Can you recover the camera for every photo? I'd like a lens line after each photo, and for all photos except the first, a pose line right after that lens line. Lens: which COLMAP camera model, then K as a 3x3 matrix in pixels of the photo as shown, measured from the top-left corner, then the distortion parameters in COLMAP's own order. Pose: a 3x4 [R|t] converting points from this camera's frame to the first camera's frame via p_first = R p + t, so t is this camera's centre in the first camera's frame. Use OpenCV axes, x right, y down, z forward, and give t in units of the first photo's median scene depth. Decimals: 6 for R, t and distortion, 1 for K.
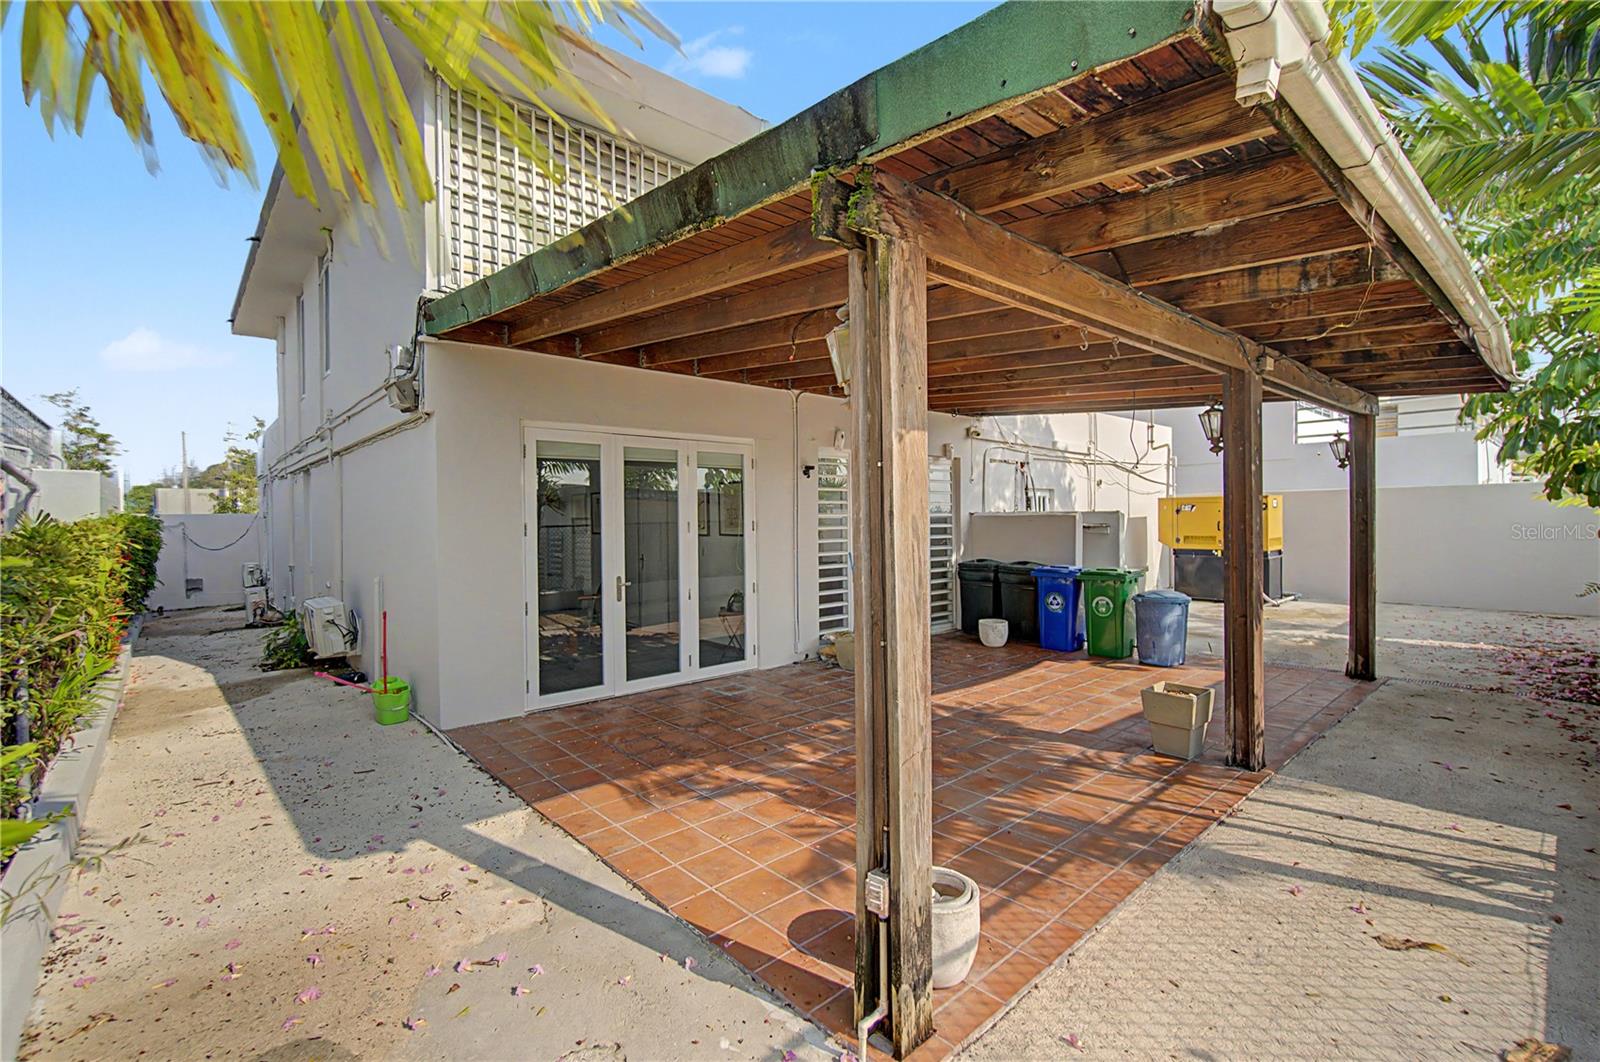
lens RADIAL K [[732.2, 0, 801.7], [0, 732.2, 527.2], [0, 0, 1]] dist [-0.013005, -0.000504]
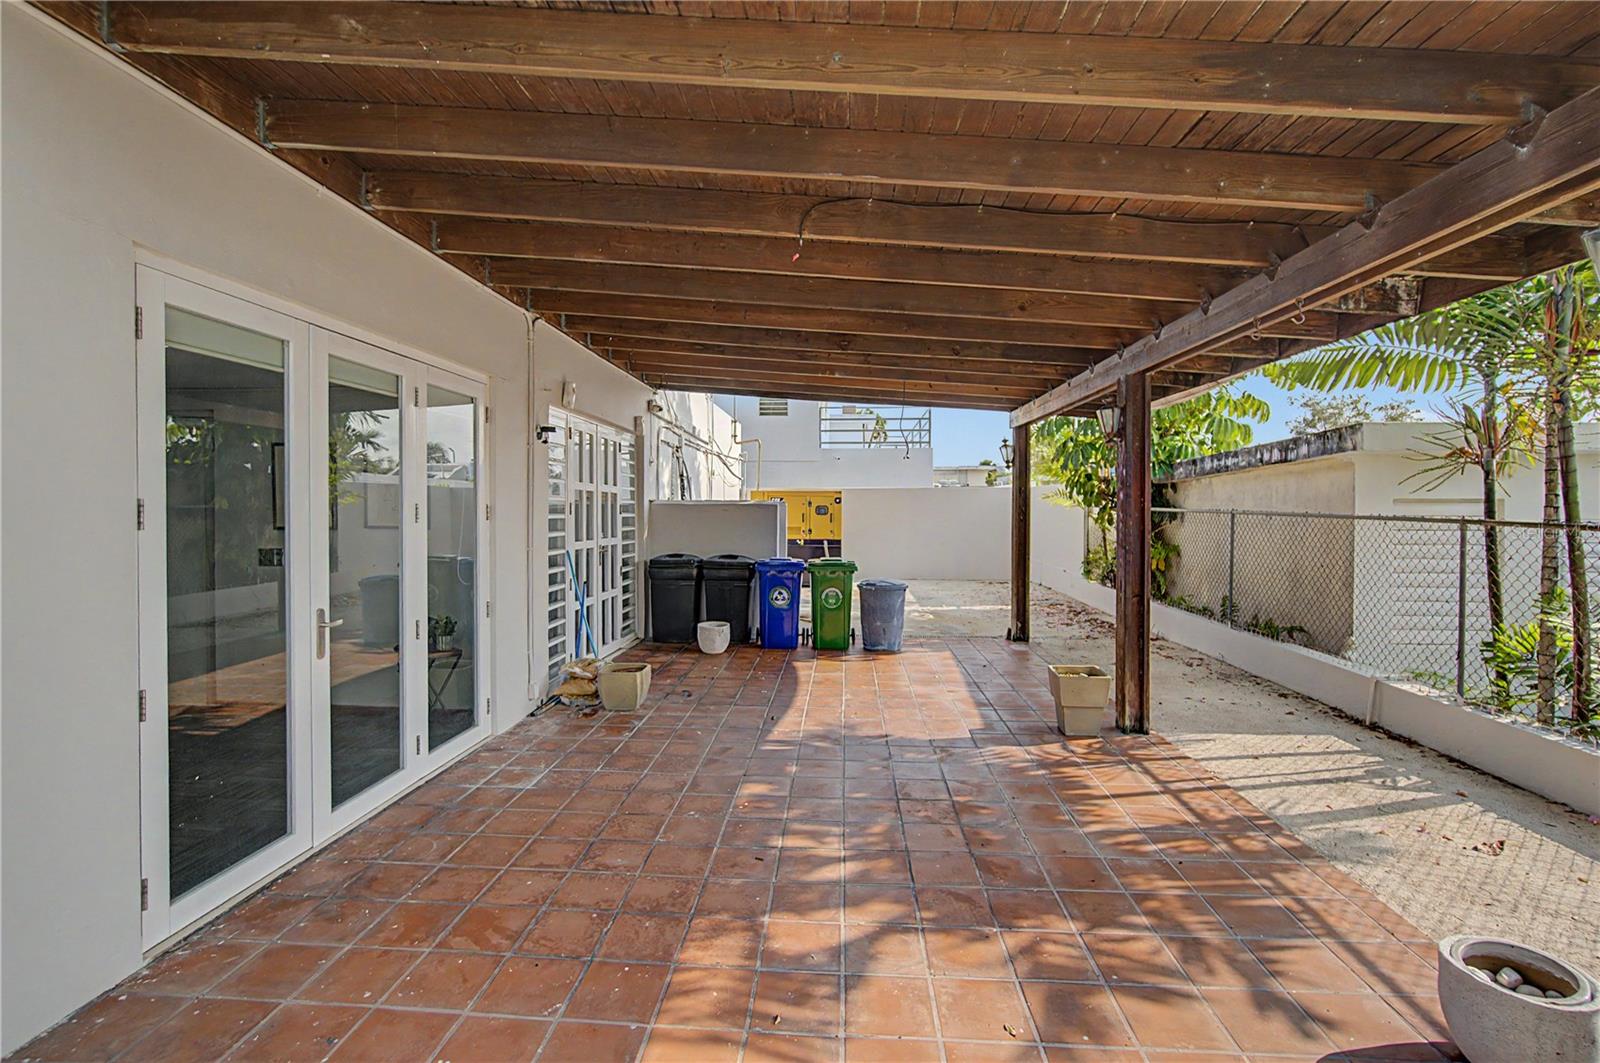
lens RADIAL K [[732.2, 0, 840.5], [0, 732.2, 509.9], [0, 0, 1]] dist [-0.013005, -0.000504]
pose [[0.700380, 0.010337, 0.713695, -0.502549], [-0.000235, 0.999898, -0.014252, 0.009144], [-0.713770, 0.009814, 0.700311, 0.551108]]
